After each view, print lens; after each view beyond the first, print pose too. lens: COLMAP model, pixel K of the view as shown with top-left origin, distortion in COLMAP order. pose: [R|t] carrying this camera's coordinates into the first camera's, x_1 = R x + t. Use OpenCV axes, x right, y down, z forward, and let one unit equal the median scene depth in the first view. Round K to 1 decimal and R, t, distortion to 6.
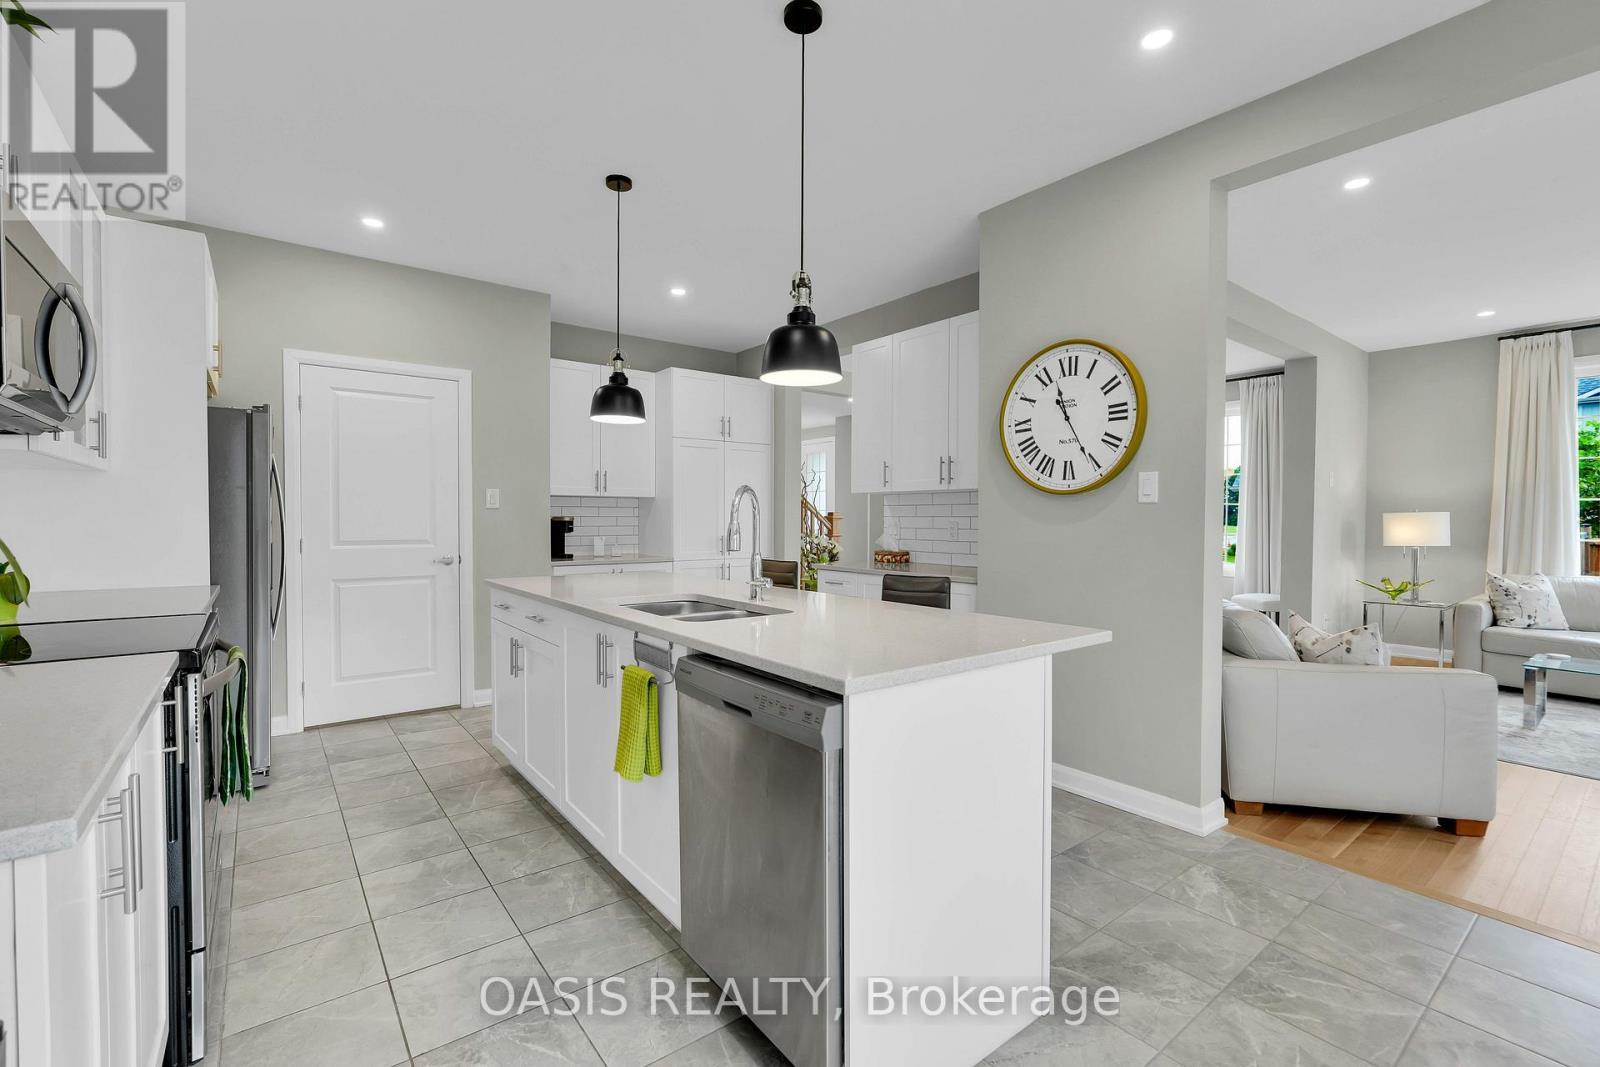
lens RADIAL K [[701.2, 0, 794.2], [0, 701.2, 530.9], [0, 0, 1]] dist [-0.011909, 0.004745]
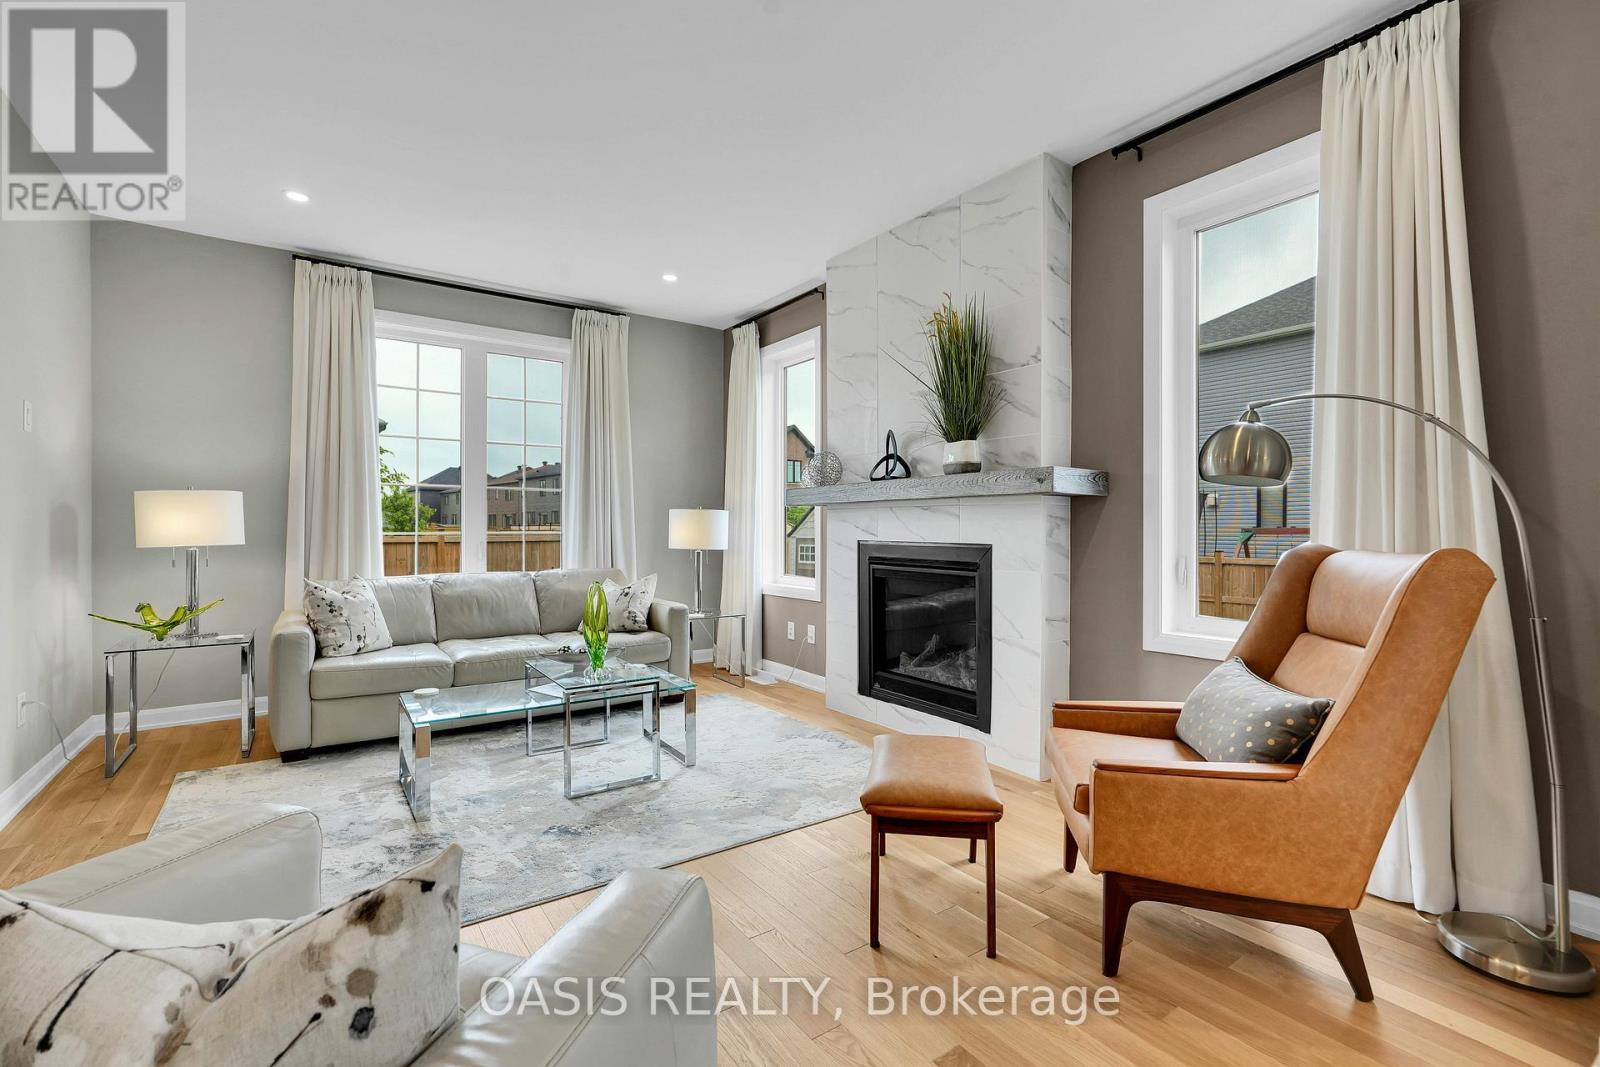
lens RADIAL K [[701.2, 0, 802.5], [0, 701.2, 530.2], [0, 0, 1]] dist [-0.011909, 0.004745]
pose [[0.039132, -0.005096, 0.999221, 0.350426], [0.017672, 0.999834, 0.004407, 0.016645], [-0.999078, 0.017486, 0.039216, 0.510155]]
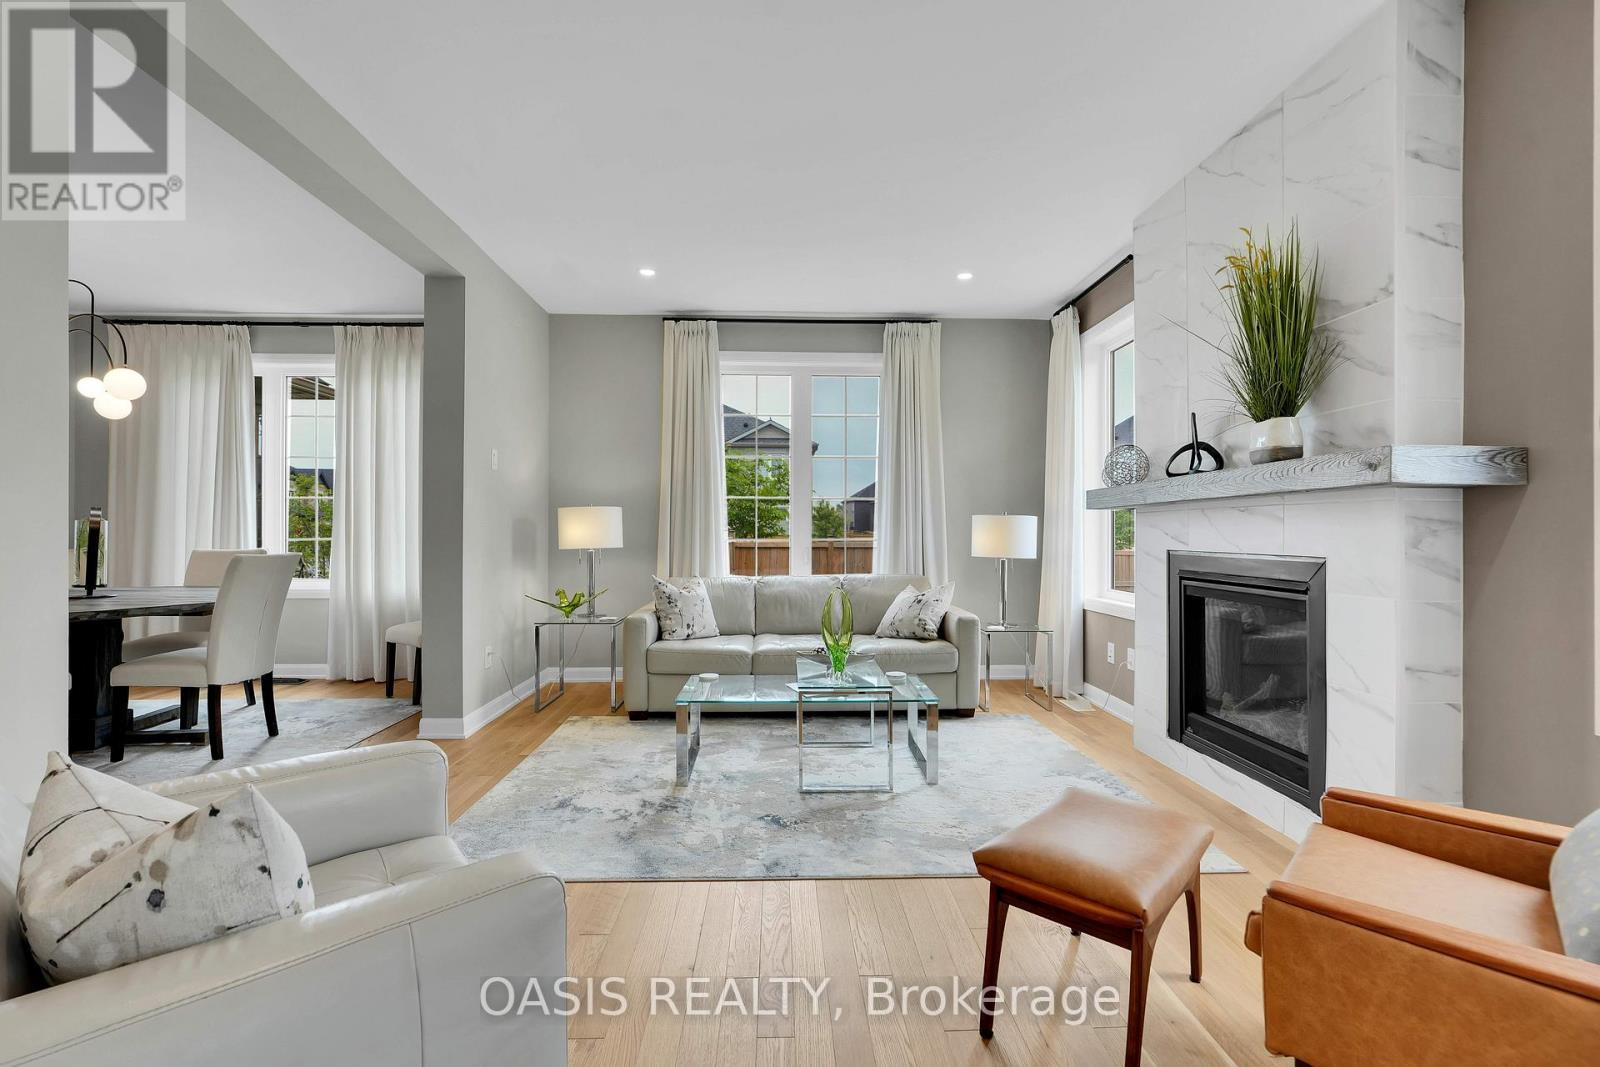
lens RADIAL K [[701.2, 0, 807.6], [0, 701.2, 532.4], [0, 0, 1]] dist [-0.011909, 0.004745]
pose [[0.575378, 0.001343, 0.817886, 0.424091], [0.015201, 0.999808, -0.012335, 0.019326], [-0.817746, 0.019530, 0.575248, 0.370423]]
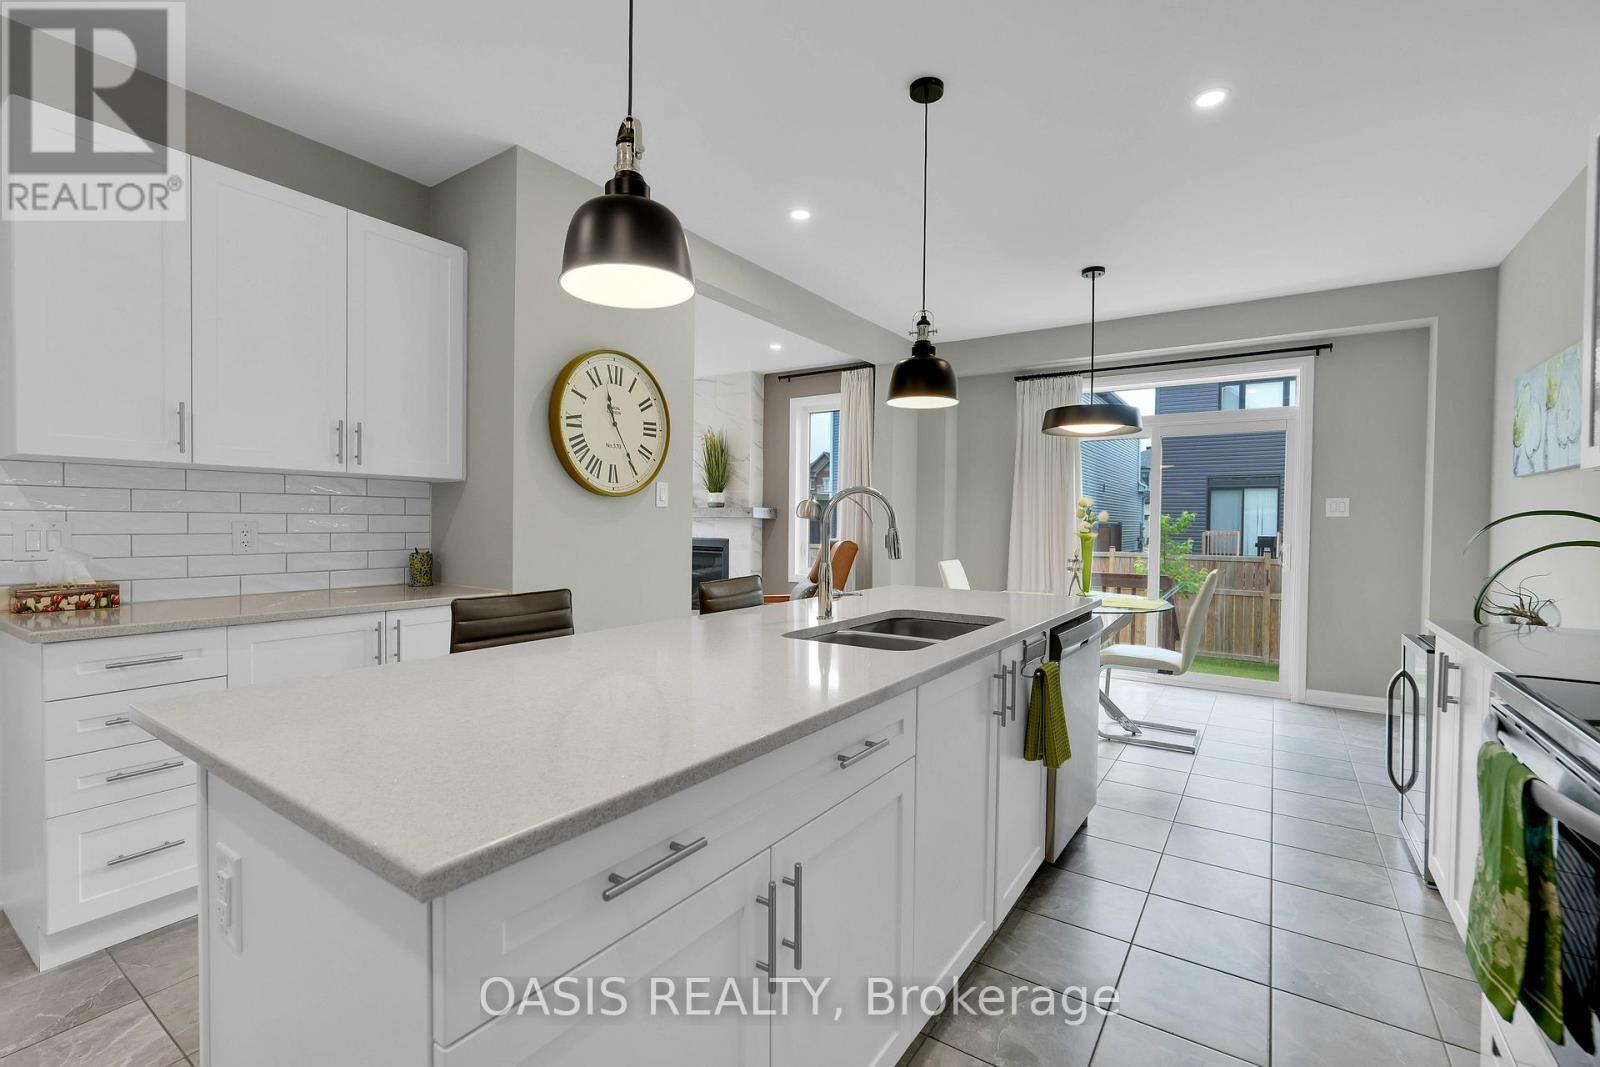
lens RADIAL K [[701.2, 0, 798.1], [0, 701.2, 536.2], [0, 0, 1]] dist [-0.011909, 0.004745]
pose [[-0.306312, -0.026318, 0.951567, -0.447465], [0.007282, 0.999524, 0.029989, -0.013781], [-0.951903, 0.016115, -0.305974, 0.674197]]
